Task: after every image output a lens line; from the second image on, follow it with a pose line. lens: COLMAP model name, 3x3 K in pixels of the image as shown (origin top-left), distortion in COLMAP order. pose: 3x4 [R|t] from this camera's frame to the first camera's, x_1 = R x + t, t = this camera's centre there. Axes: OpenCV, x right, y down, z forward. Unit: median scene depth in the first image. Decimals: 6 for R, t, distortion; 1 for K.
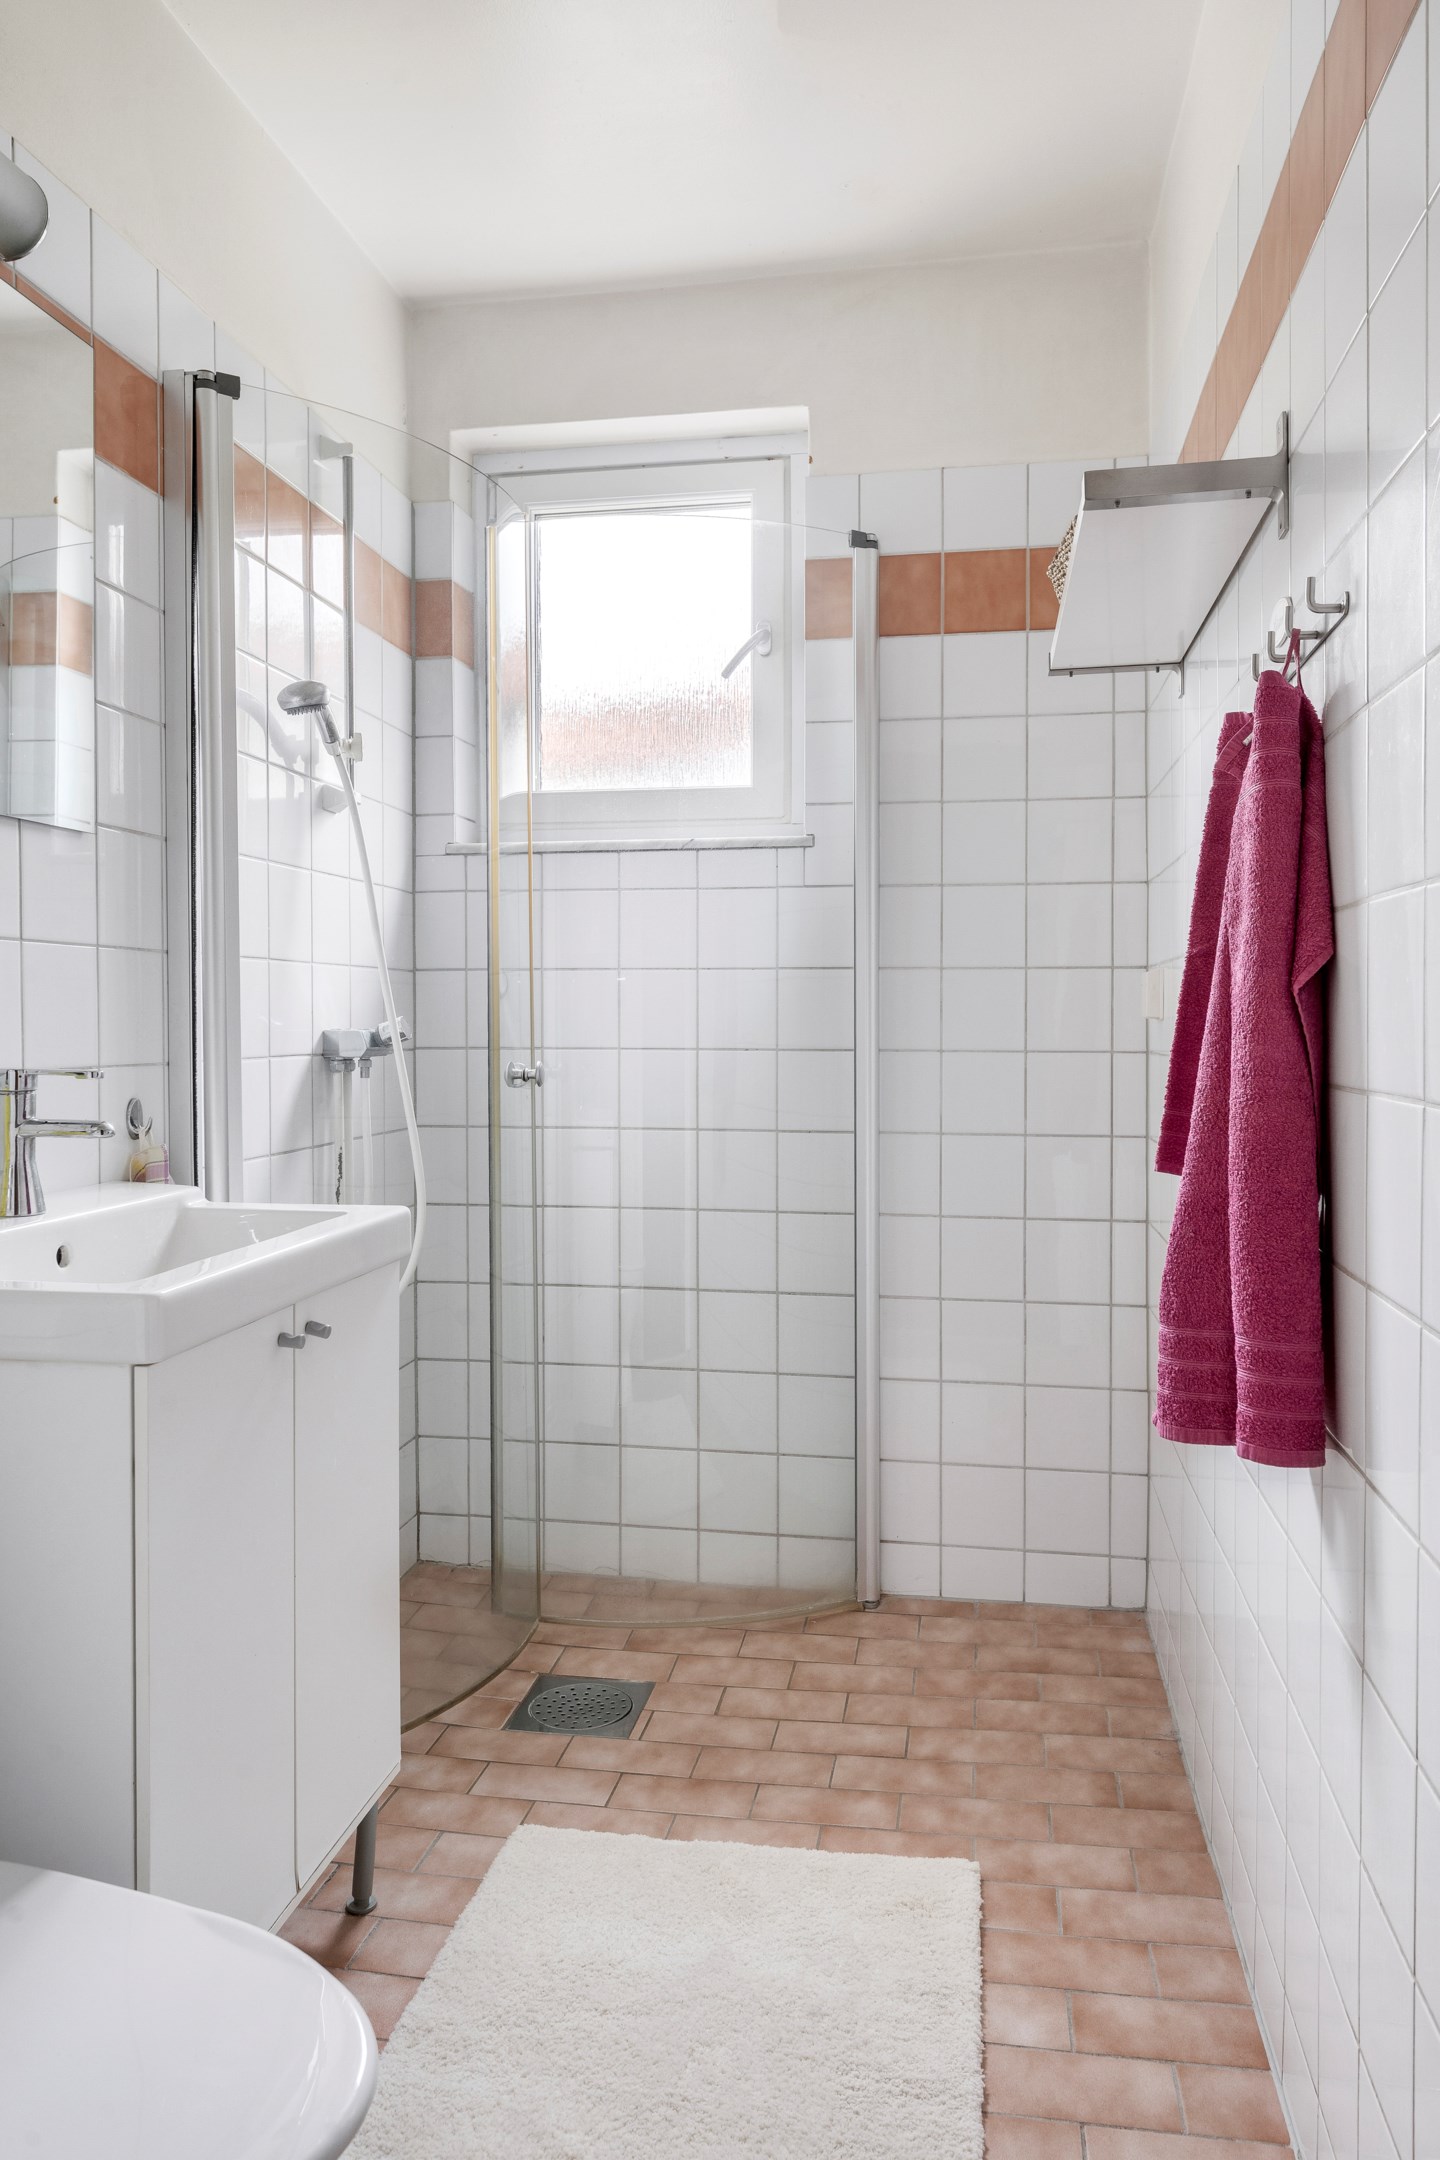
lens RADIAL K [[1899.3, 0, 719.2], [0, 1899.3, 1037.0], [0, 0, 1]] dist [0.001592, -0.002373]
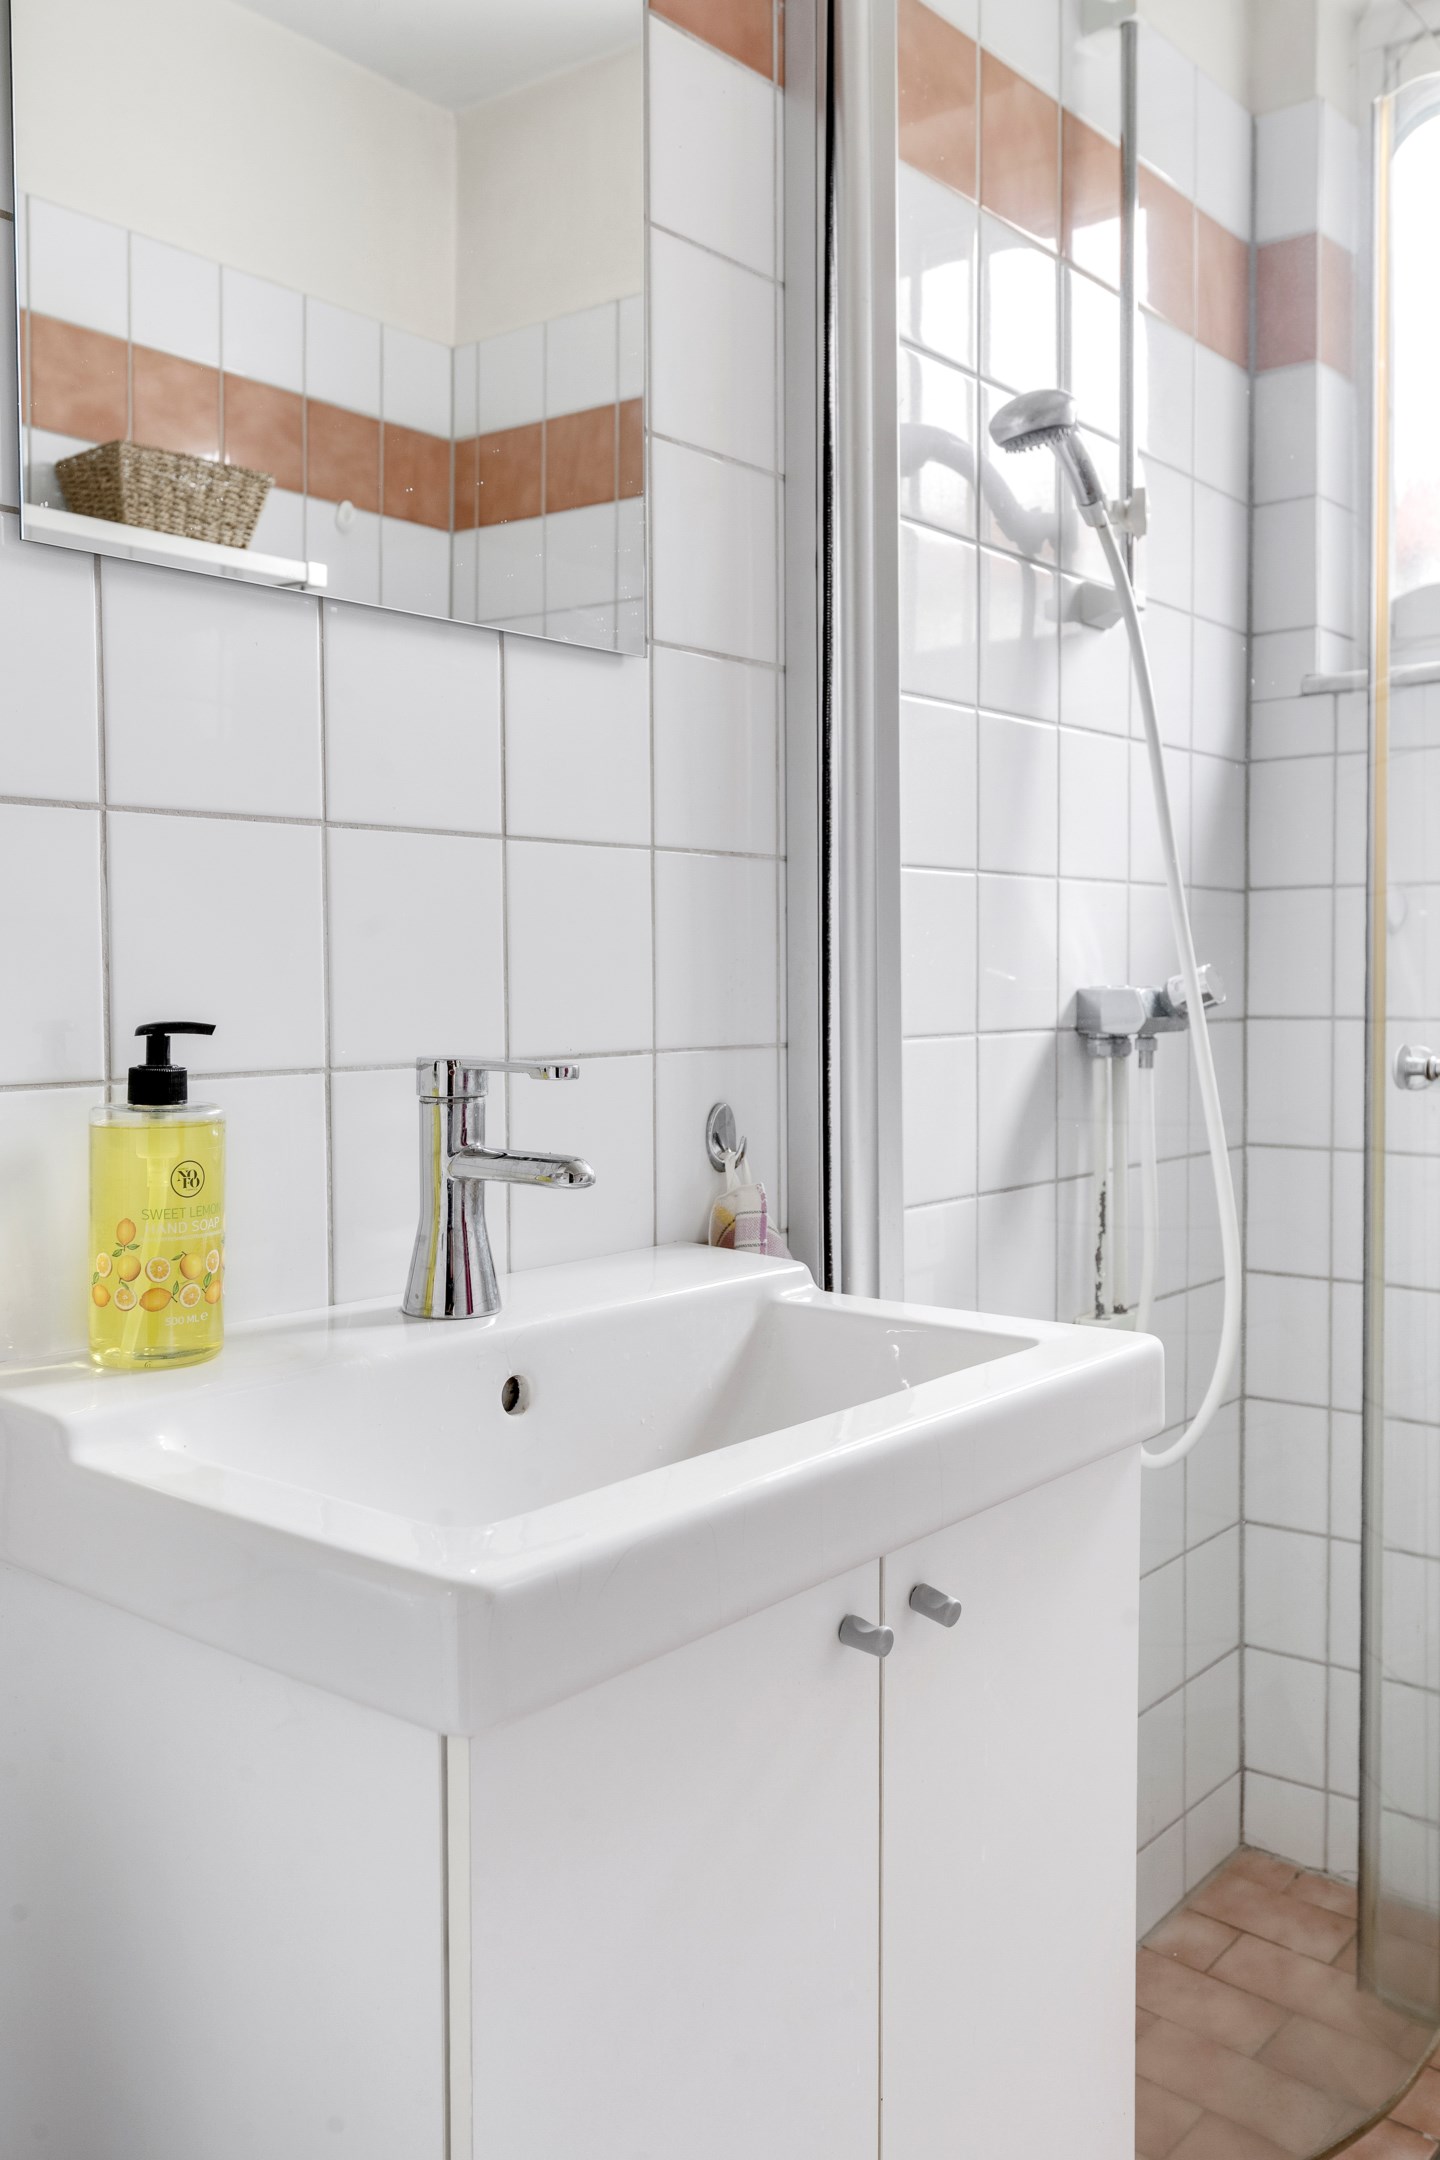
lens RADIAL K [[1899.3, 0, 719.2], [0, 1899.3, 1037.0], [0, 0, 1]] dist [0.001592, -0.002373]
pose [[0.882998, 0.017289, -0.469059, -0.024504], [-0.004431, 0.999584, 0.028501, -0.004841], [0.469357, -0.023088, 0.882707, 0.410133]]
